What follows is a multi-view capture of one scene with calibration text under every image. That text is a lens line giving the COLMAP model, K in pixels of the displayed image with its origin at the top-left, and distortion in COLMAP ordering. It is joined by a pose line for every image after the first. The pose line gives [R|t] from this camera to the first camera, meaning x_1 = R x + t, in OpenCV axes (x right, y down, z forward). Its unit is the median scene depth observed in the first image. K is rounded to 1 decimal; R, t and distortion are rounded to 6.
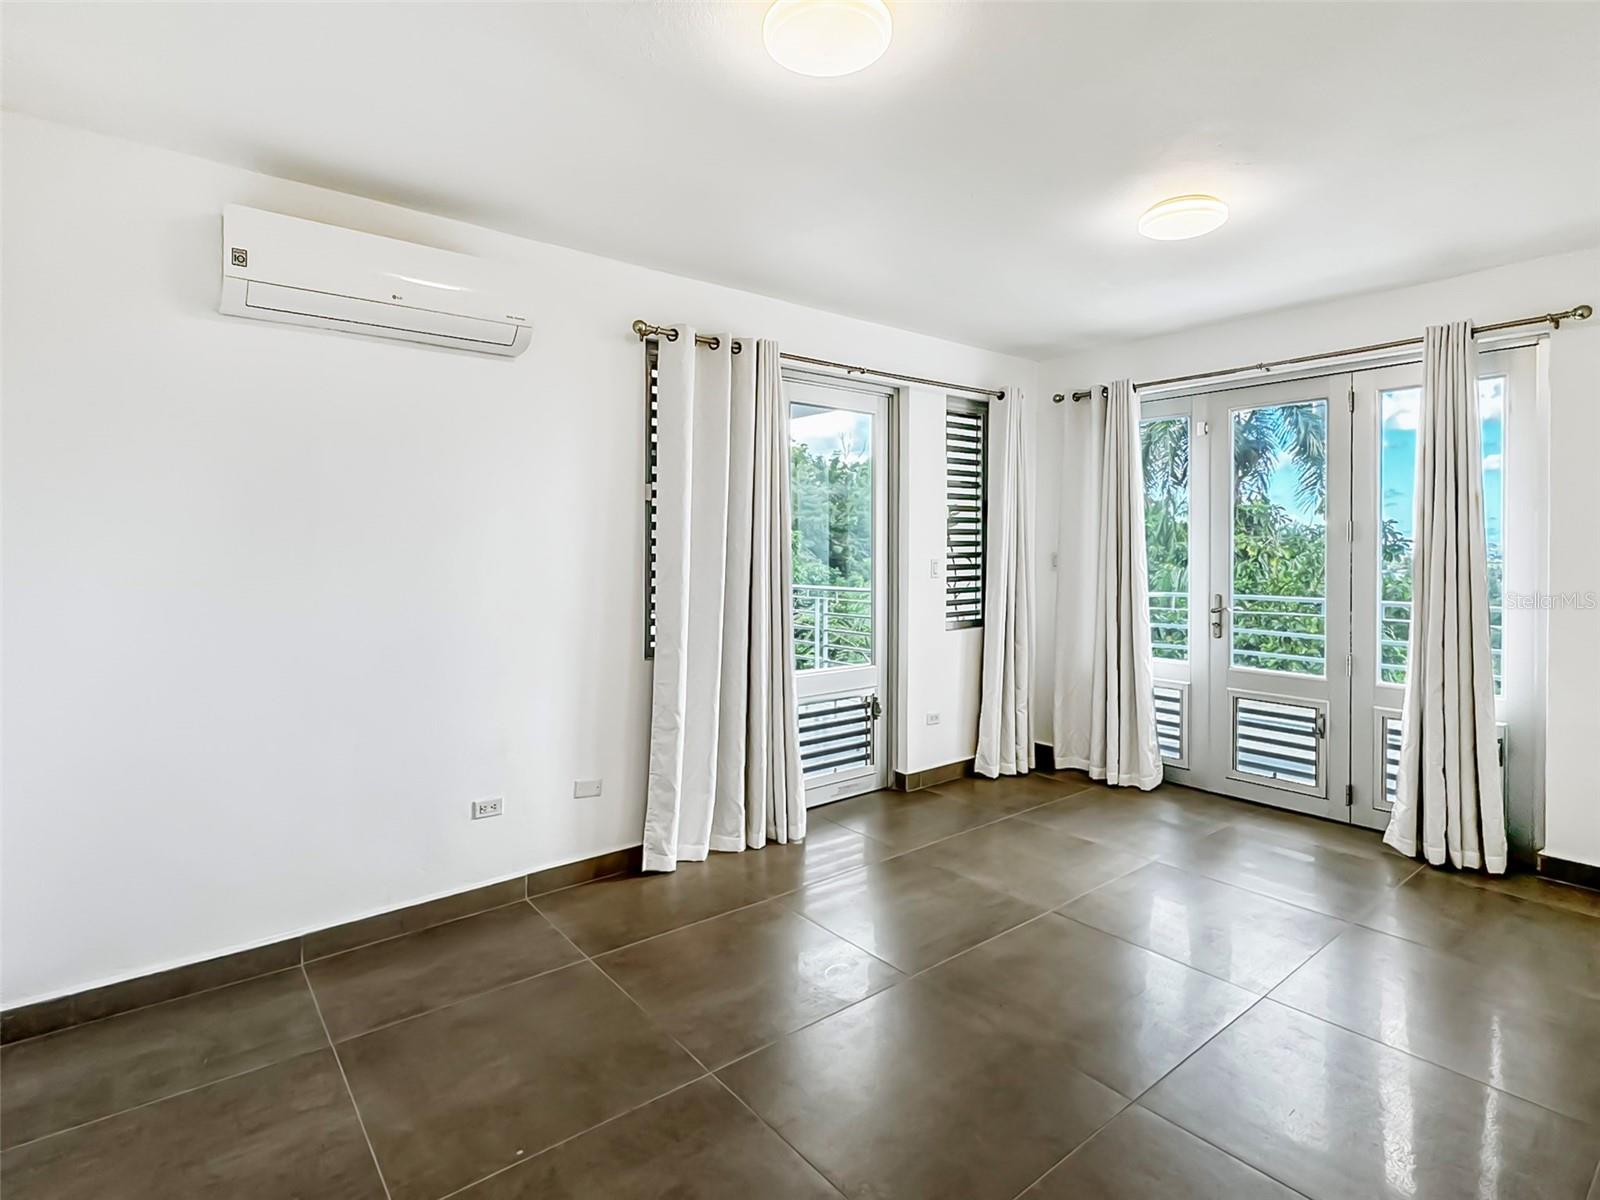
lens RADIAL K [[849.2, 0, 763.3], [0, 849.2, 540.6], [0, 0, 1]] dist [-0.006464, -0.000296]
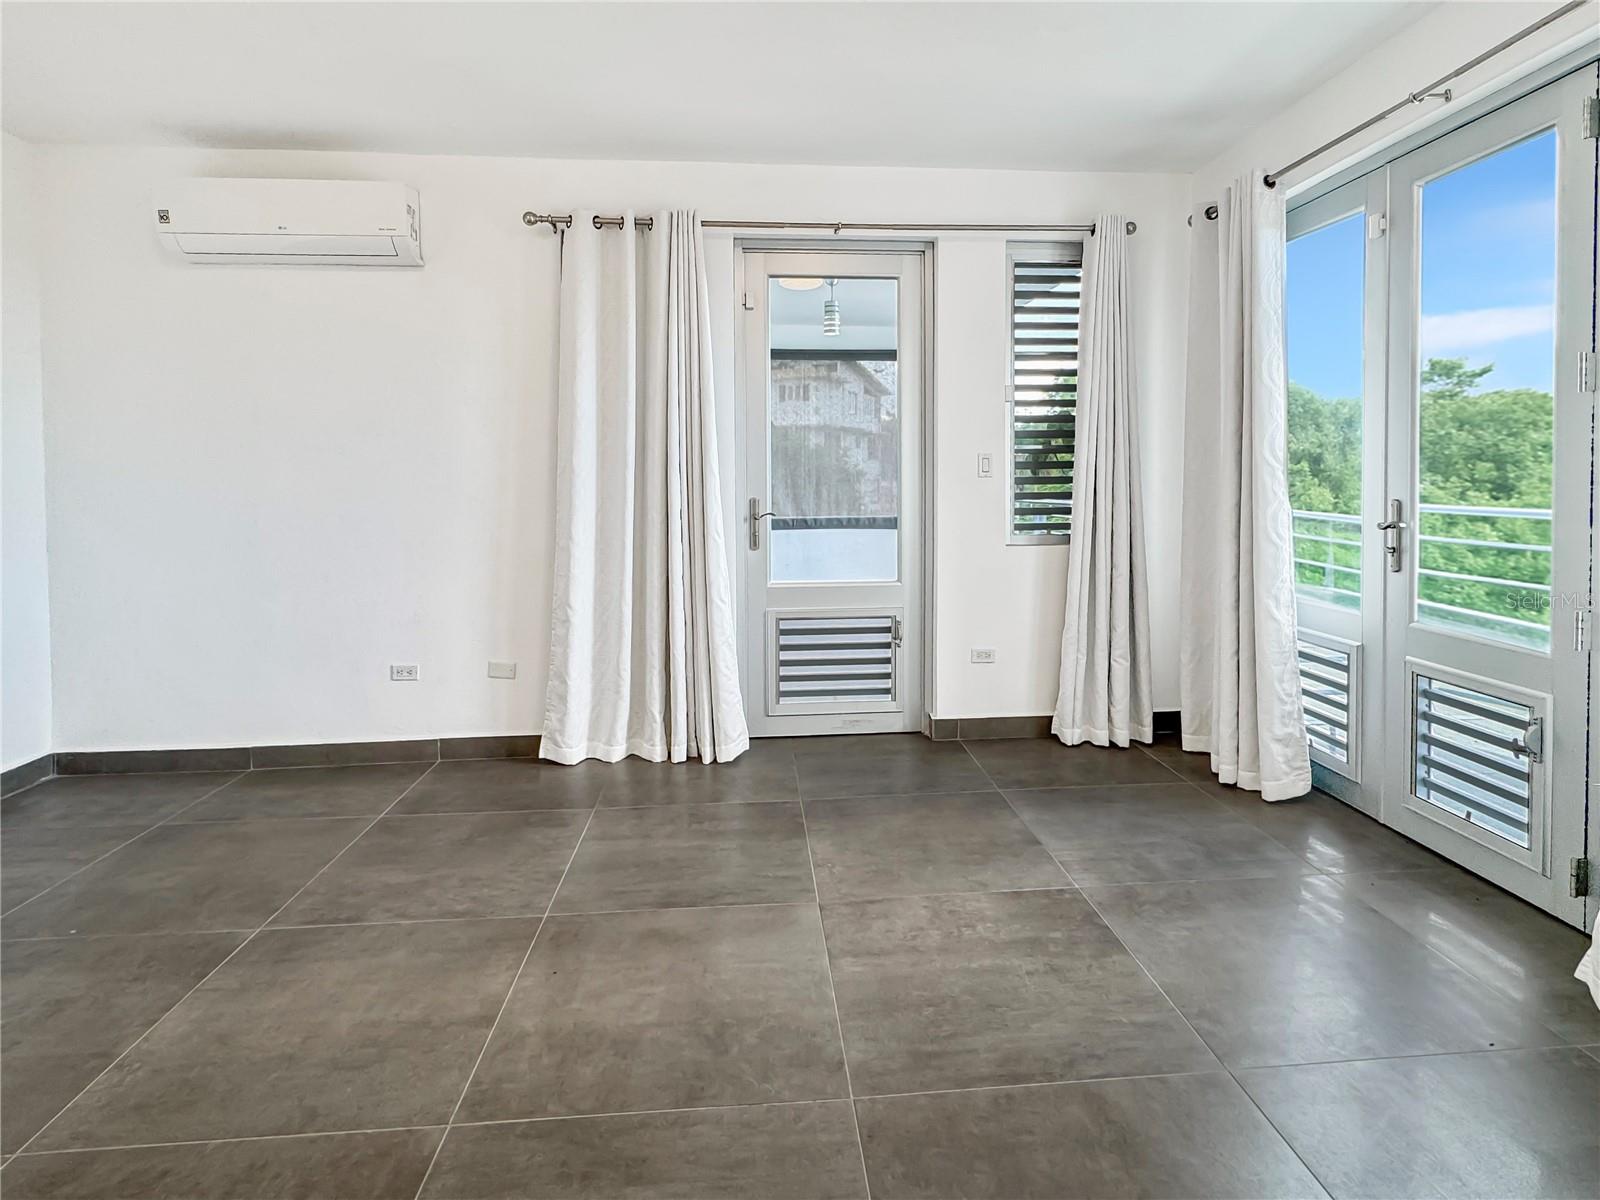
lens RADIAL K [[849.2, 0, 810.5], [0, 849.2, 489.5], [0, 0, 1]] dist [-0.006464, -0.000296]
pose [[0.824431, 0.000047, -0.565962, 0.543574], [0.009649, 0.999853, 0.014139, 0.045156], [0.565880, -0.017118, 0.824310, 0.276880]]
